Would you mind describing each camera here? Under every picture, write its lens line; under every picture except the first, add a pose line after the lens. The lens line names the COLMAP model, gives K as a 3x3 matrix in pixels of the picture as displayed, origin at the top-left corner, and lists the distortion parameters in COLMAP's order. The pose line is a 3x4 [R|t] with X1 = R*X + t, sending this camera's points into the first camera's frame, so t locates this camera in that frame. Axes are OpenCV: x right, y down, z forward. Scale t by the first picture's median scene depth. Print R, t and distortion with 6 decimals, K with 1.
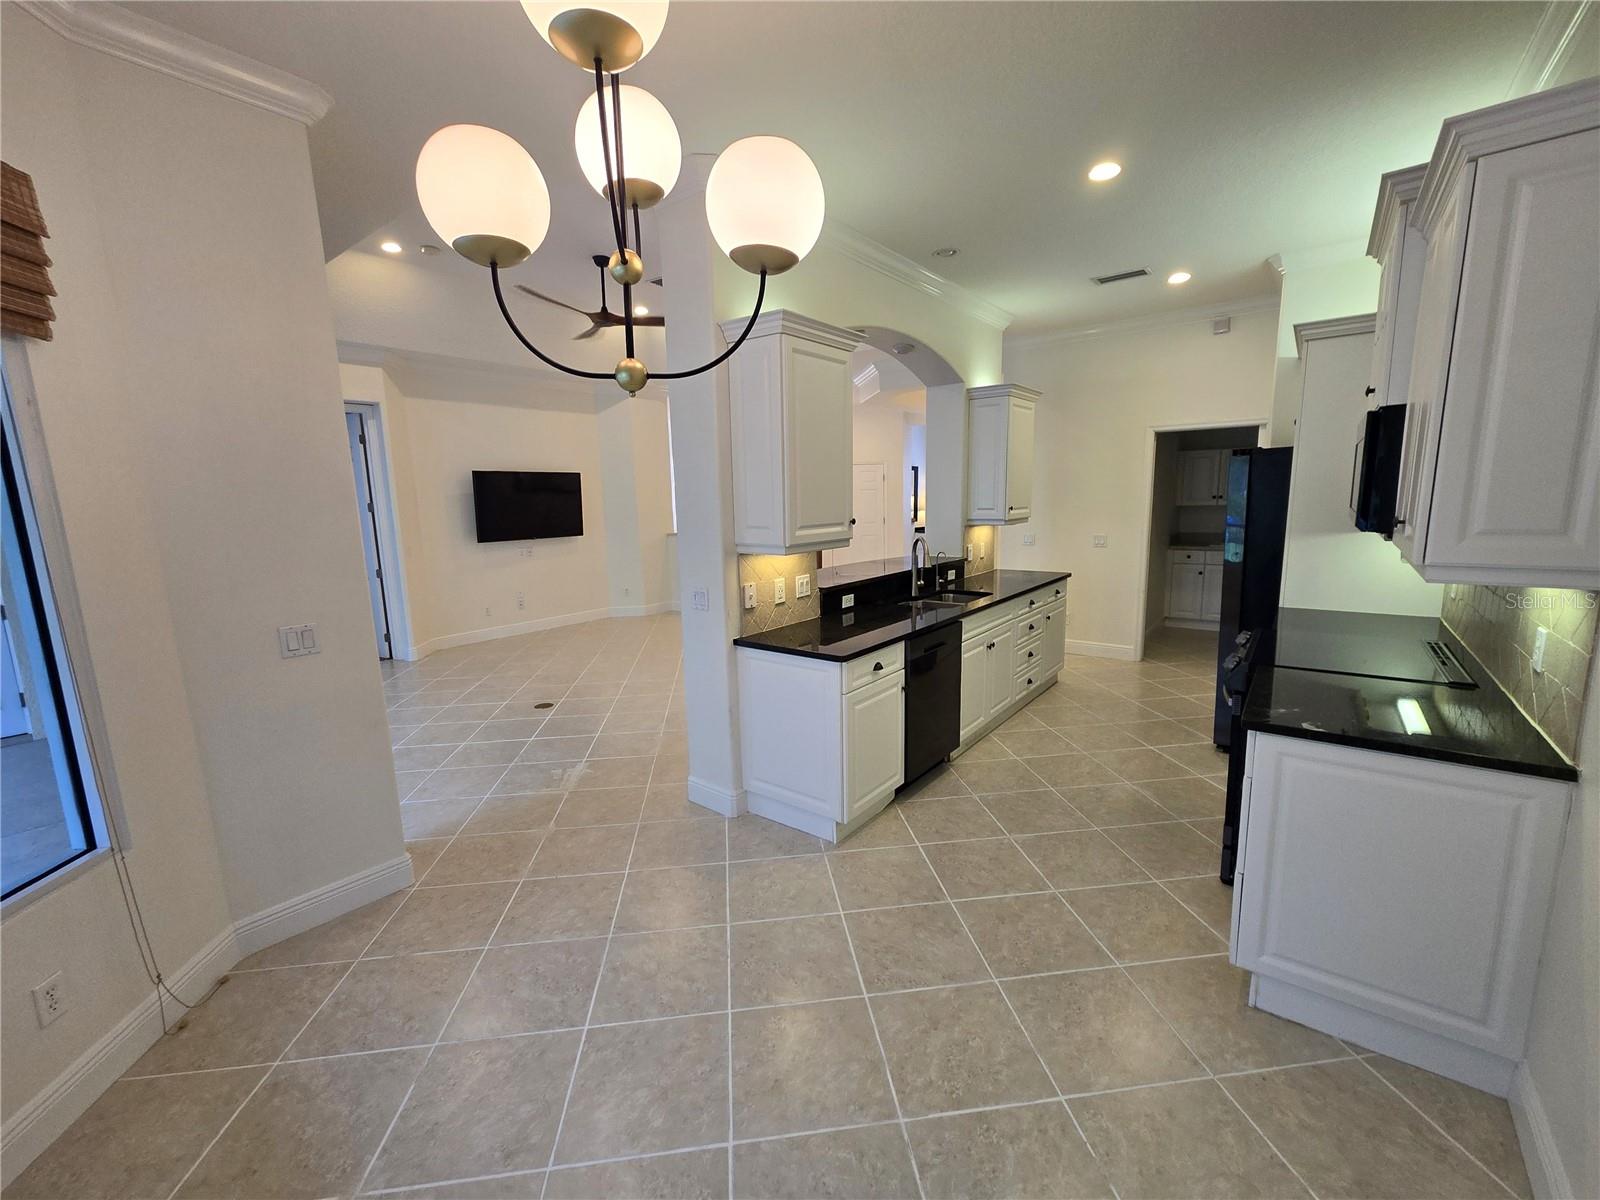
lens RADIAL K [[656.9, 0, 804.1], [0, 656.9, 601.1], [0, 0, 1]] dist [0.000226, 0.000119]
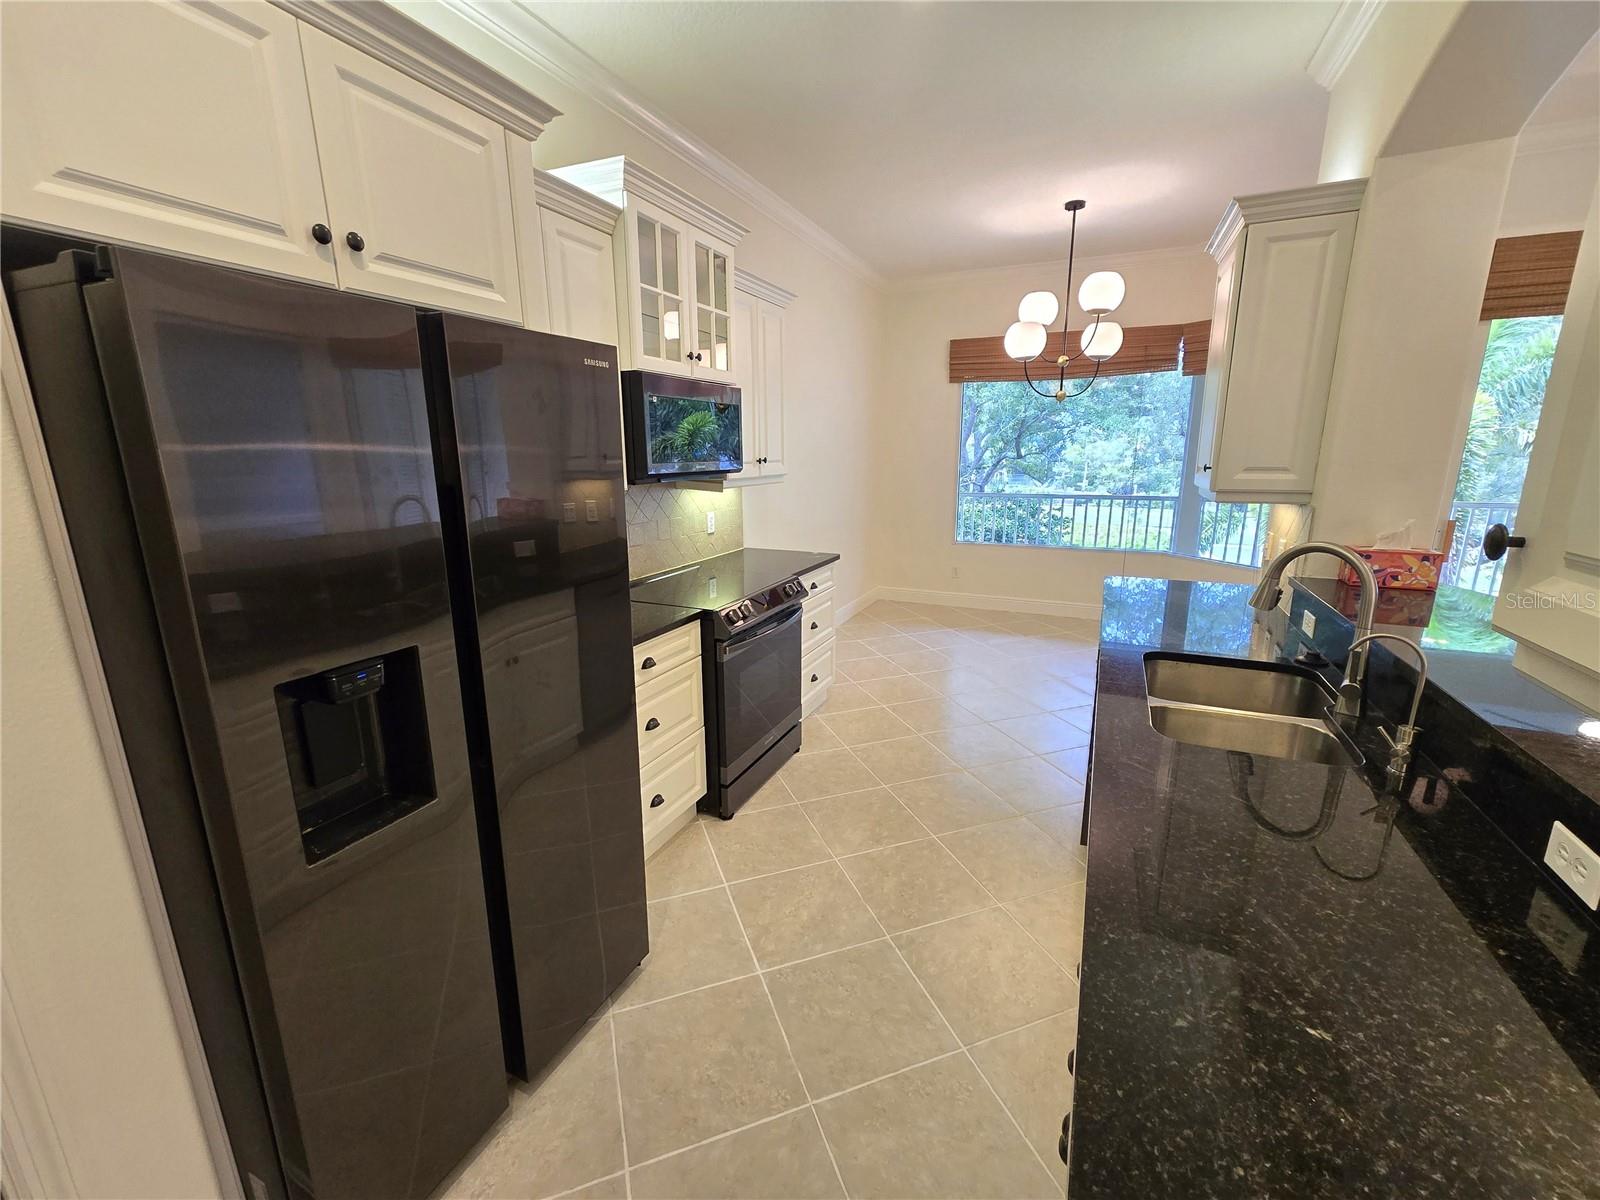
lens RADIAL K [[660.5, 0, 800.0], [0, 660.5, 600.0], [0, 0, 1]] dist [0.002787, 0.000701]
pose [[-0.973441, 0.083269, -0.213259, 0.604921], [-0.003812, 0.925486, 0.378763, -0.228803], [0.228908, 0.369516, -0.900588, 1.405429]]
